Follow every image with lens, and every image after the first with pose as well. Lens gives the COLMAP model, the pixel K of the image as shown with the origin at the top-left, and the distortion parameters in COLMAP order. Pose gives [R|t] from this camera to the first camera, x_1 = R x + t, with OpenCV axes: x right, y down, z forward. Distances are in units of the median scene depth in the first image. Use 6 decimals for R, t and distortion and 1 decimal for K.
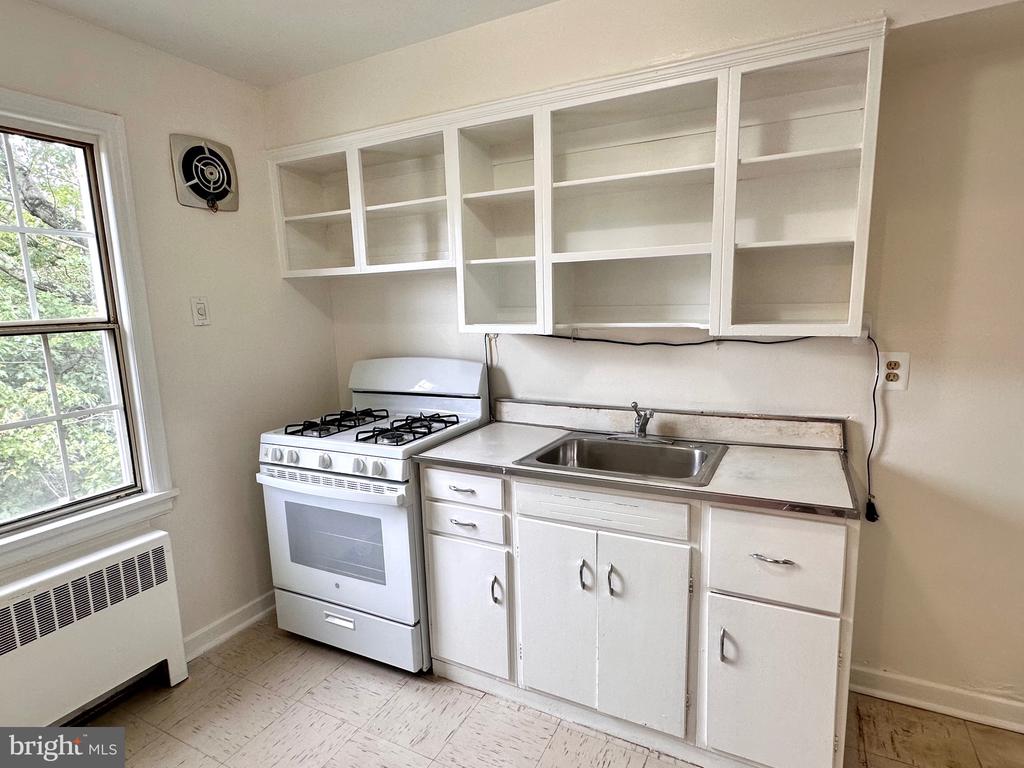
lens RADIAL K [[558.2, 0, 513.8], [0, 558.2, 390.9], [0, 0, 1]] dist [-0.003271, 0.002677]
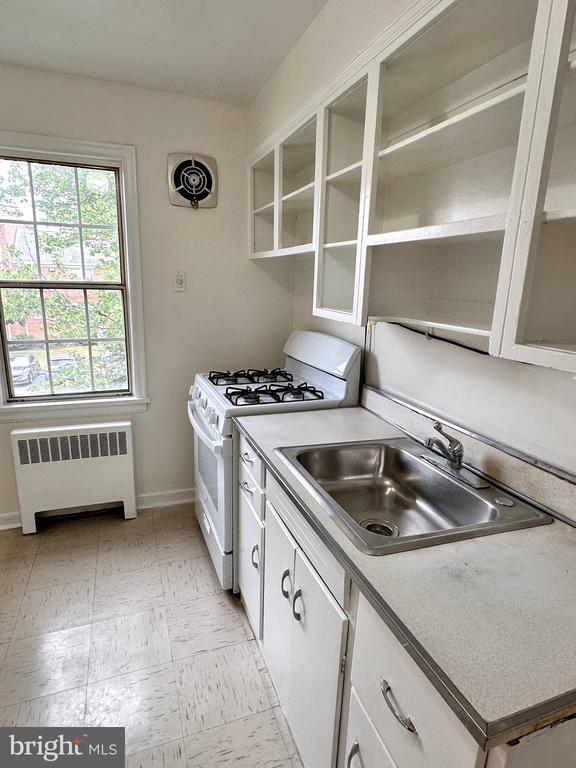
lens RADIAL K [[432.7, 0, 283.3], [0, 432.7, 384.0], [0, 0, 1]] dist [0.004818, -0.005163]
pose [[0.731915, 0.206415, -0.649380, 0.424714], [-0.157908, 0.978451, 0.133038, -0.078174], [0.662847, 0.005170, 0.748737, 0.362577]]
